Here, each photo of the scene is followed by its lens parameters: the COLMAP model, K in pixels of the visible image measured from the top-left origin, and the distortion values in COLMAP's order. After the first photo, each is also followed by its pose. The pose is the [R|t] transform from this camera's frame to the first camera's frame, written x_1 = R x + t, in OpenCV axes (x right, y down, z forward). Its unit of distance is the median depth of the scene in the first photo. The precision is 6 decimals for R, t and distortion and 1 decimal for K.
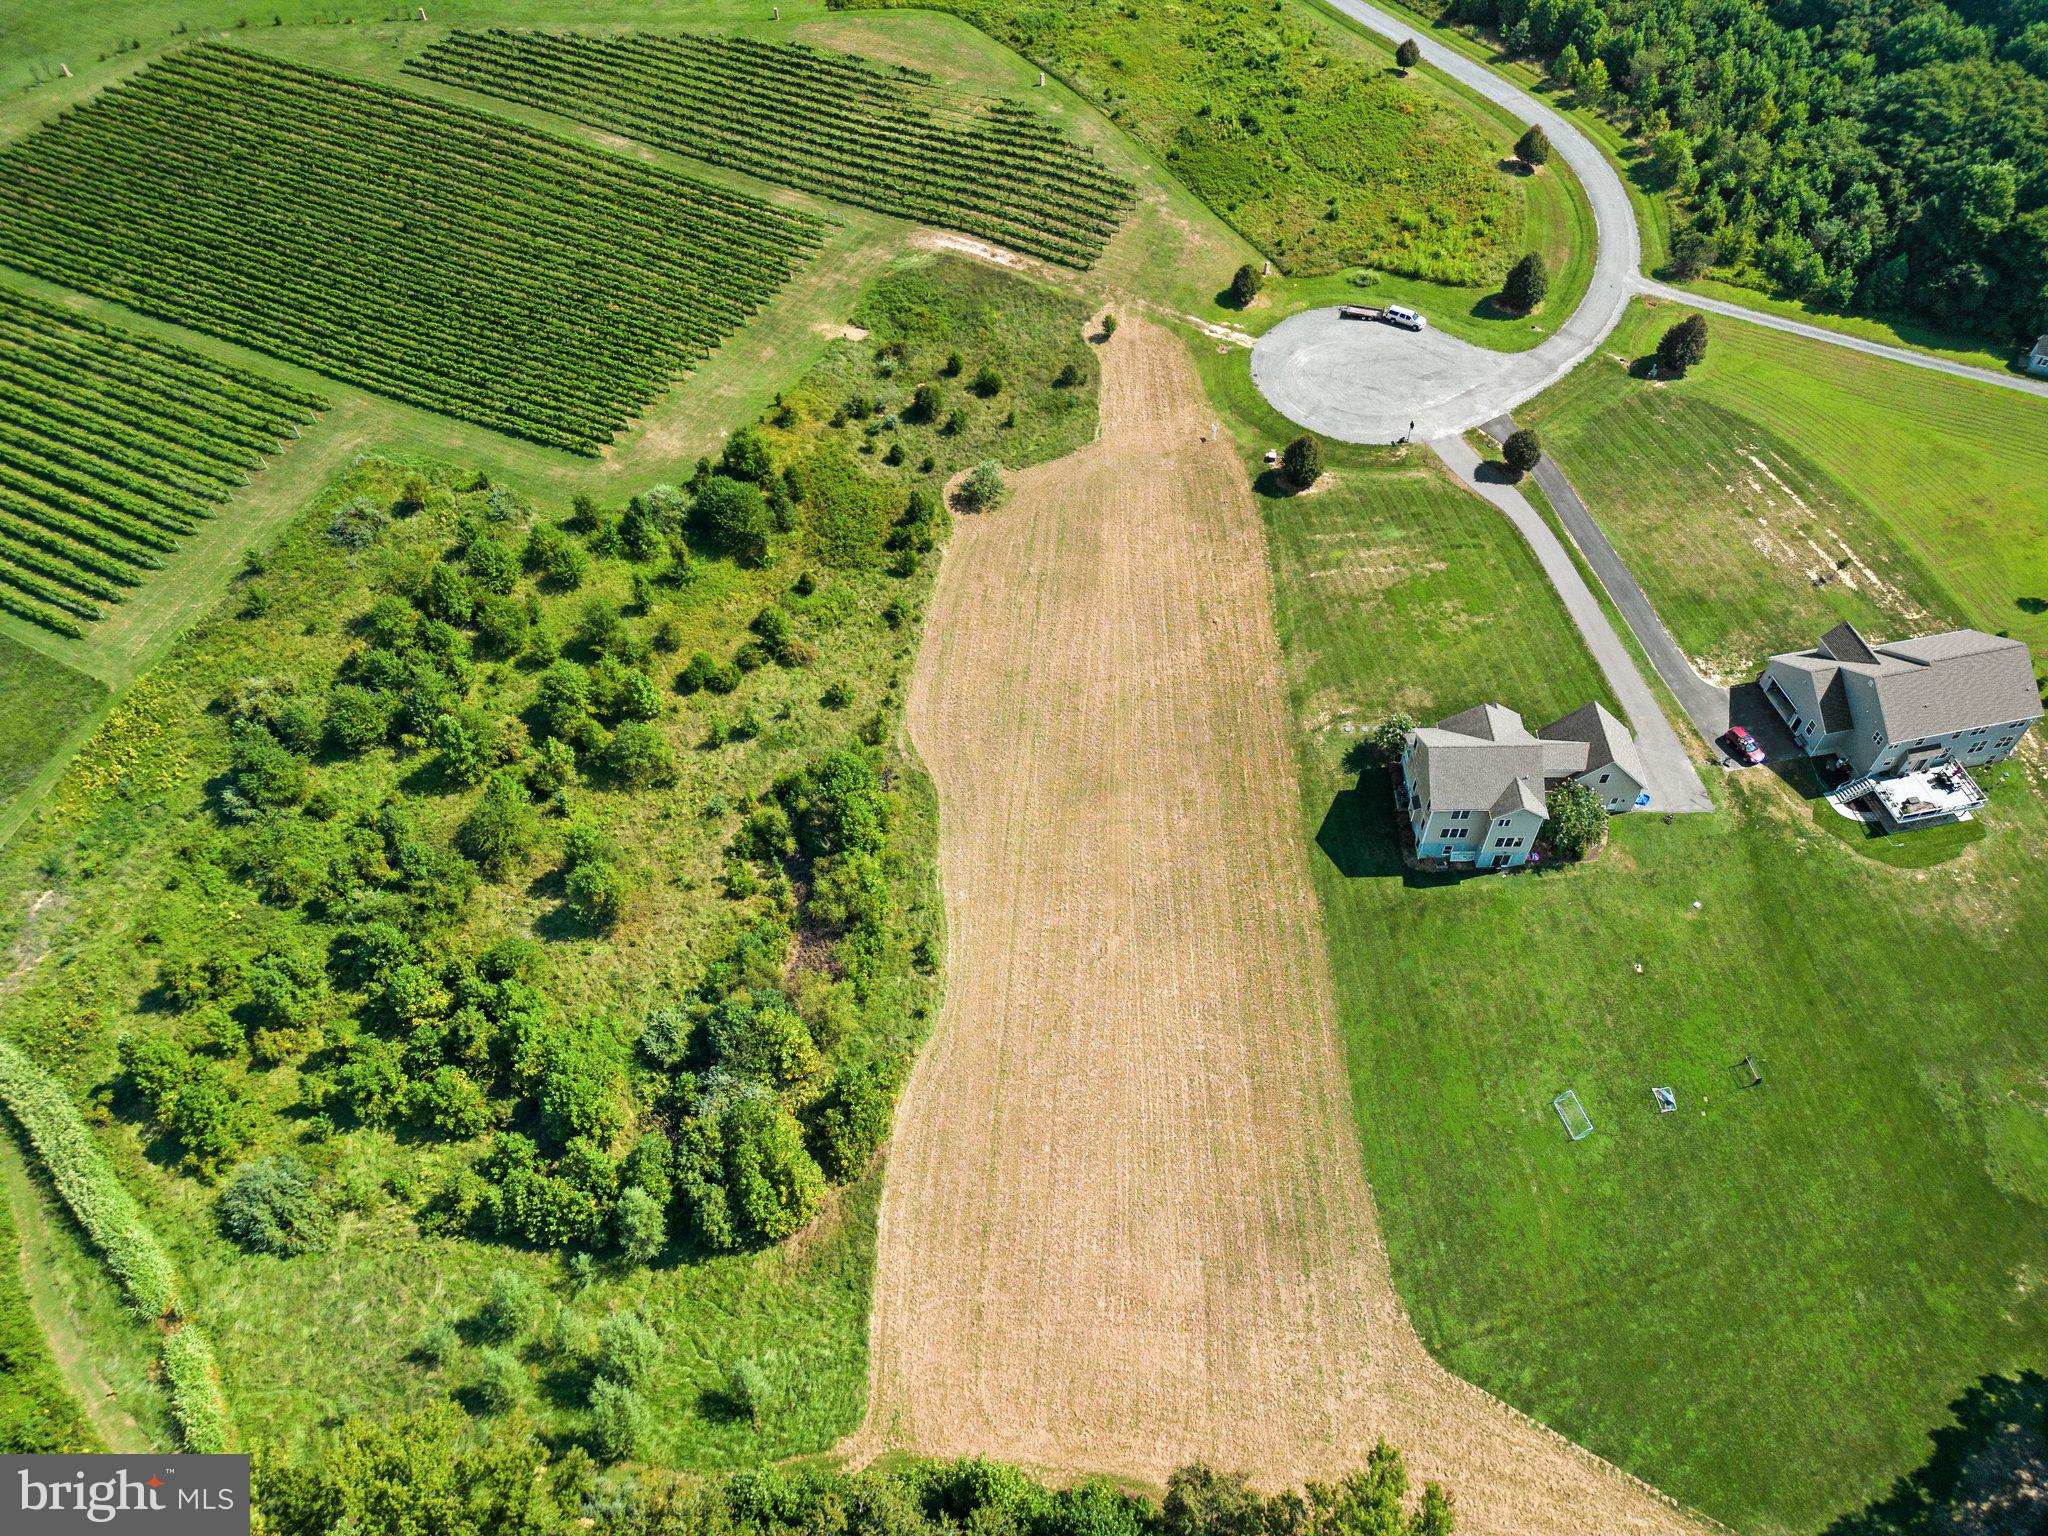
lens RADIAL K [[1437.3, 0, 1024.0], [0, 1437.3, 768.0], [0, 0, 1]] dist [0.059124, -0.041208]
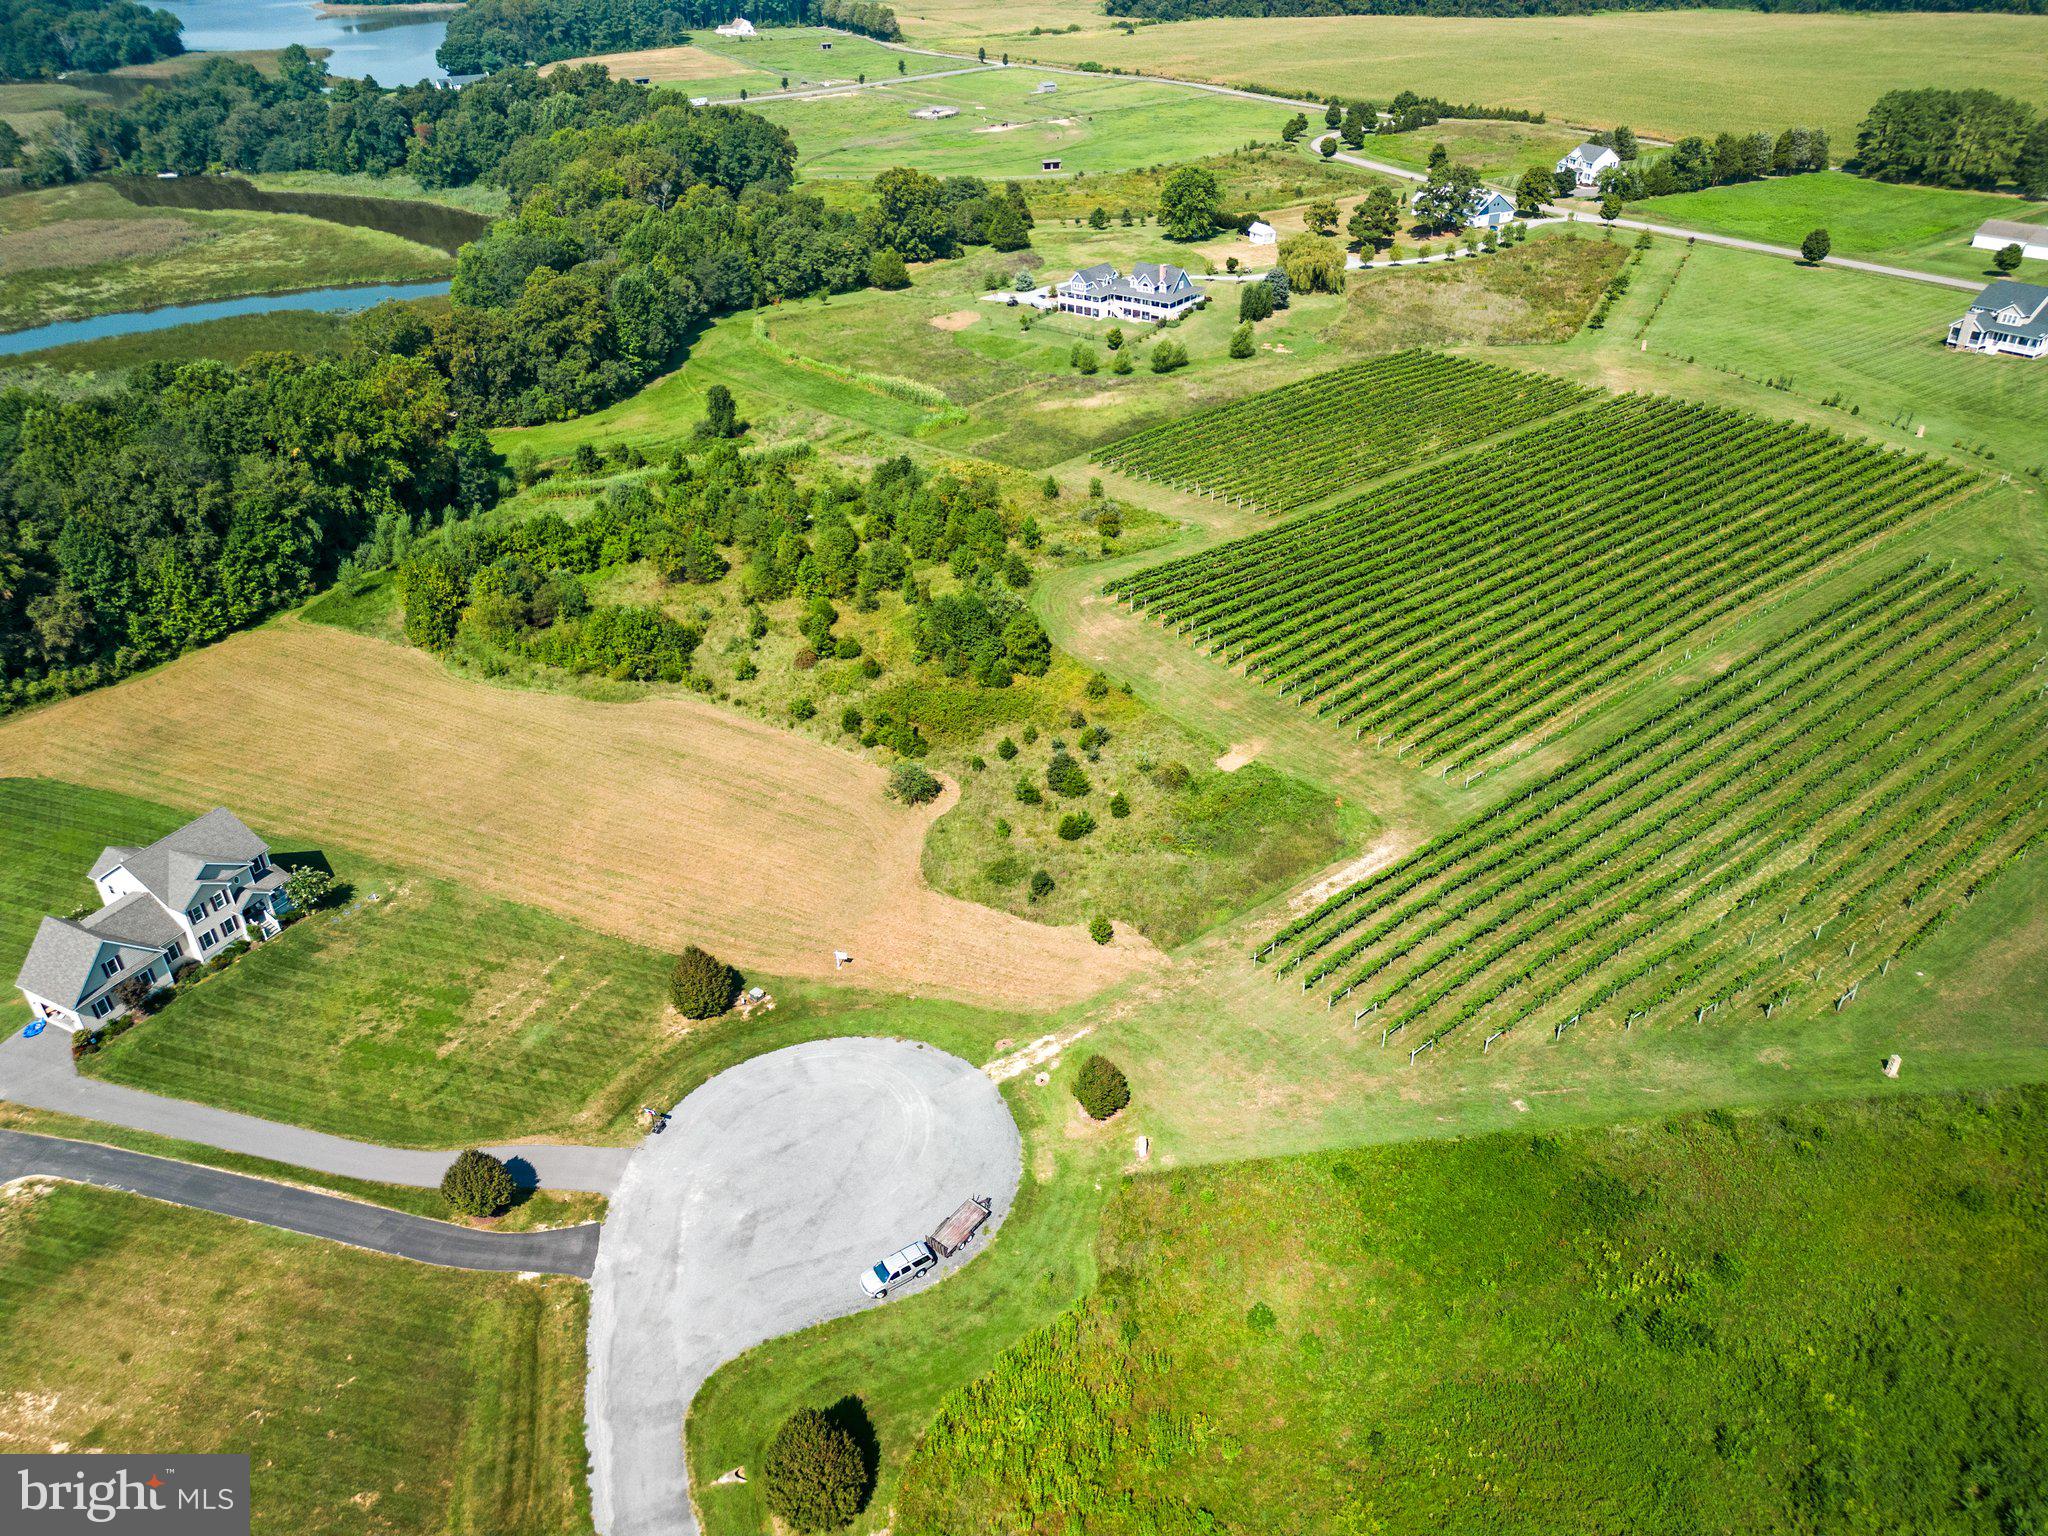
lens RADIAL K [[1447.0, 0, 1024.0], [0, 1447.0, 768.0], [0, 0, 1]] dist [0.064351, -0.051718]
pose [[-0.448442, 0.497646, -0.742461, 0.673492], [-0.678386, 0.351358, 0.645244, -0.922407], [0.581973, 0.793030, 0.180033, 0.970850]]
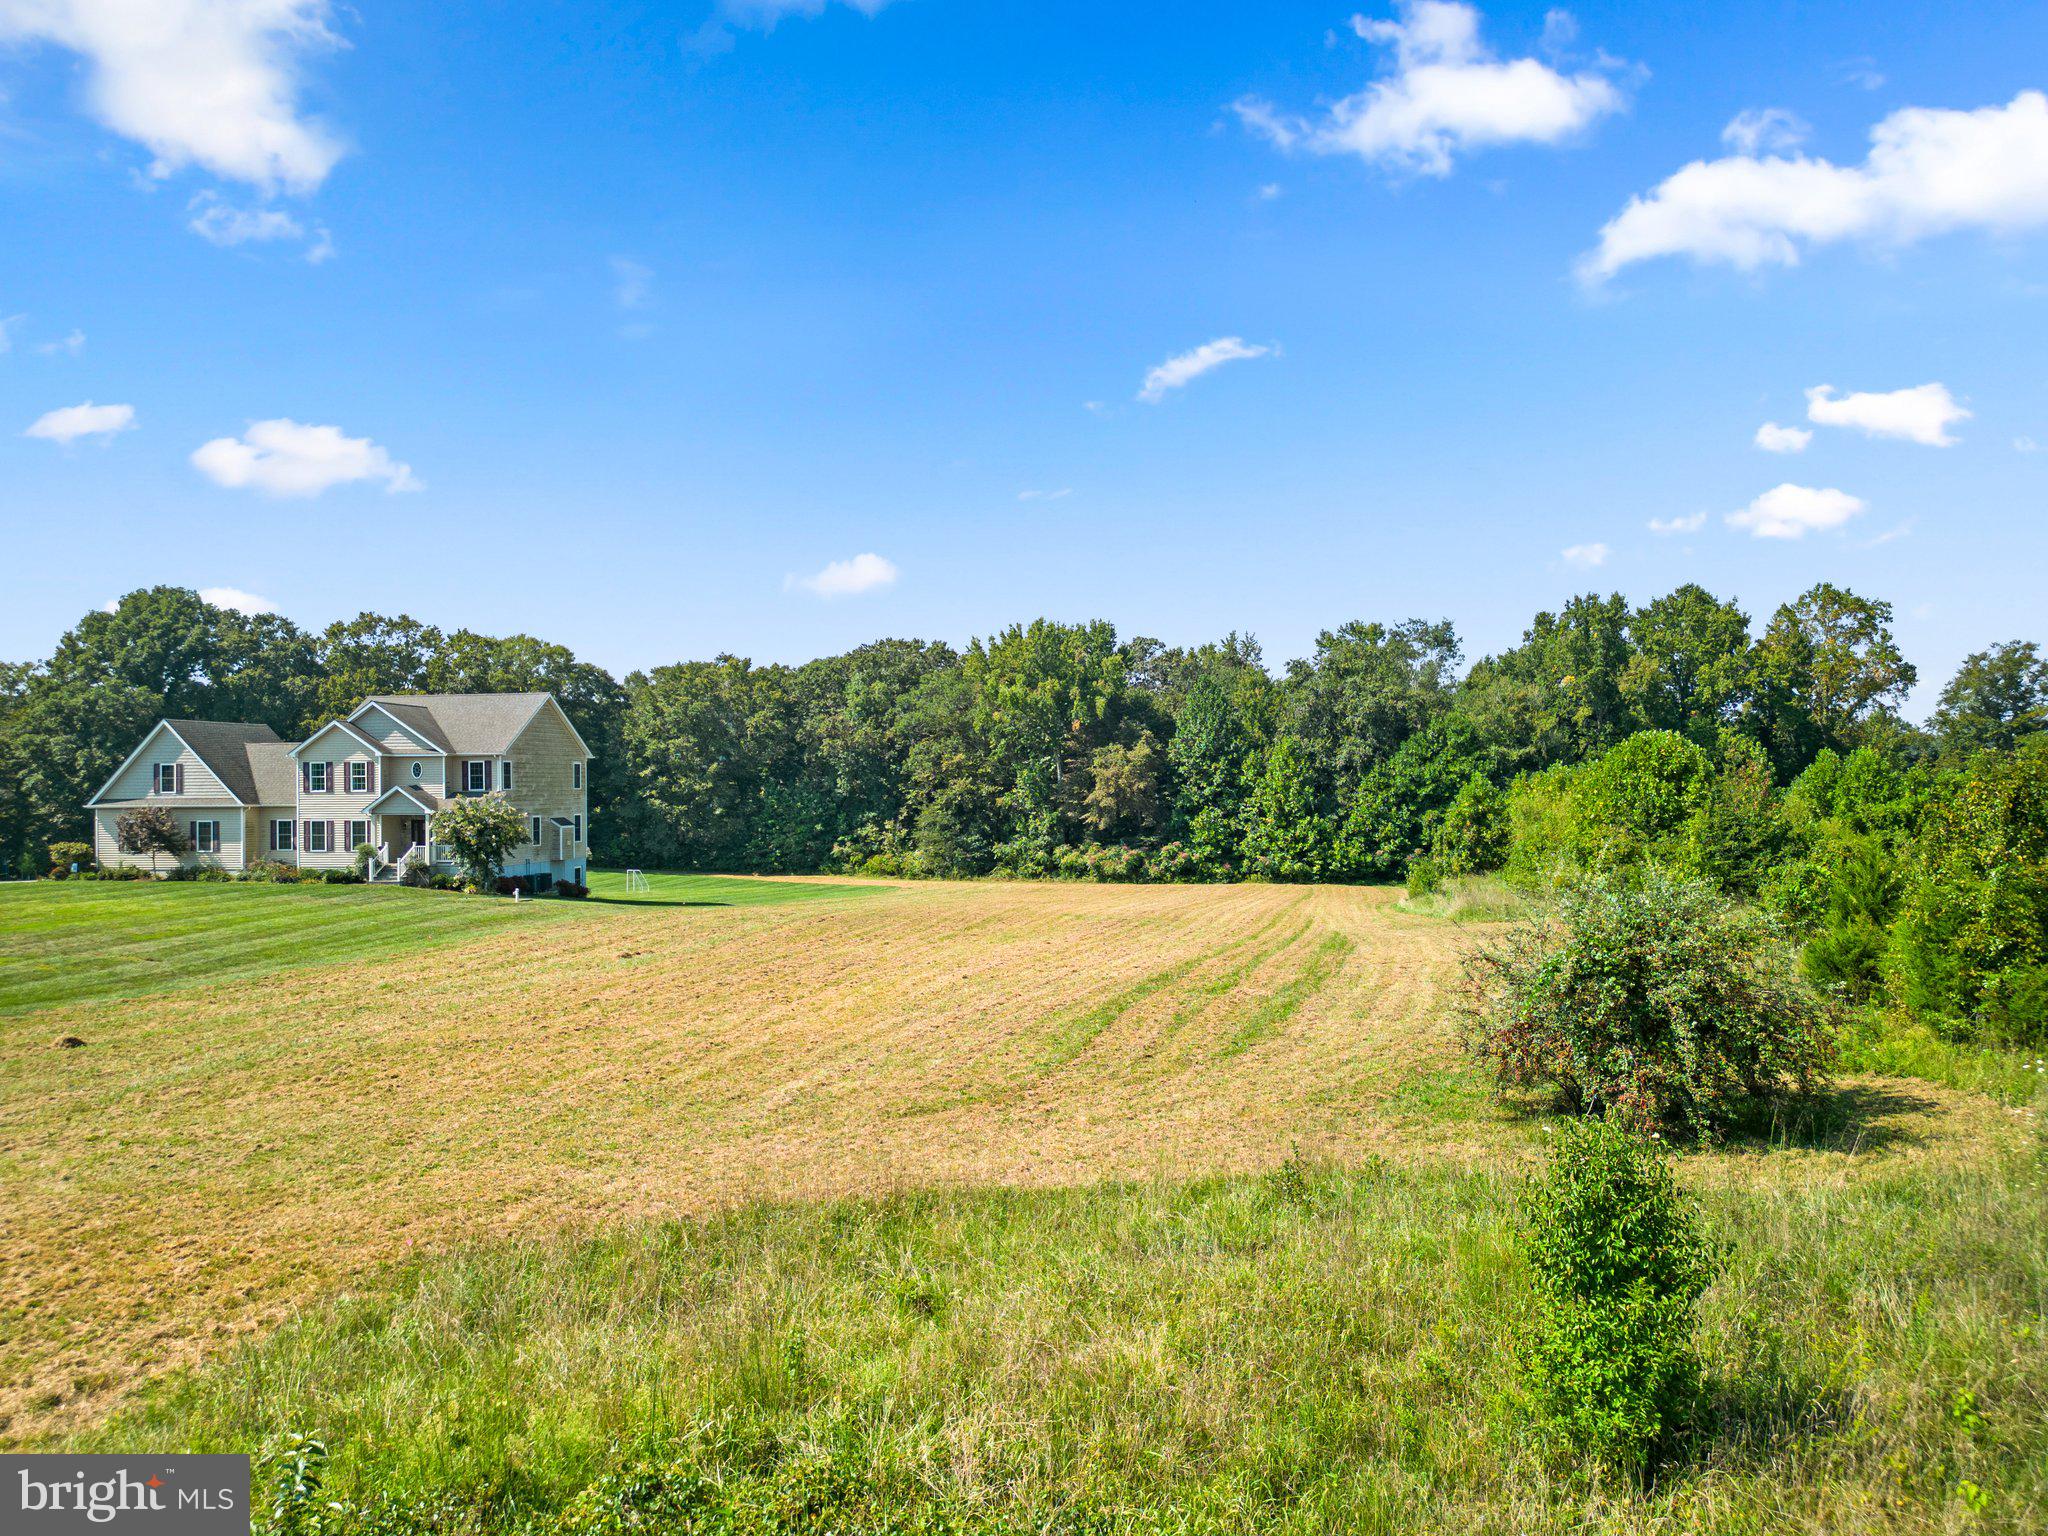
lens RADIAL K [[1429.9, 0, 1018.2], [0, 1429.9, 786.3], [0, 0, 1]] dist [0.098944, -0.119075]
pose [[-0.986329, 0.037697, 0.160418, 0.005502], [0.148449, 0.625875, 0.765665, -0.350210], [-0.071538, 0.779012, -0.622915, 1.190150]]
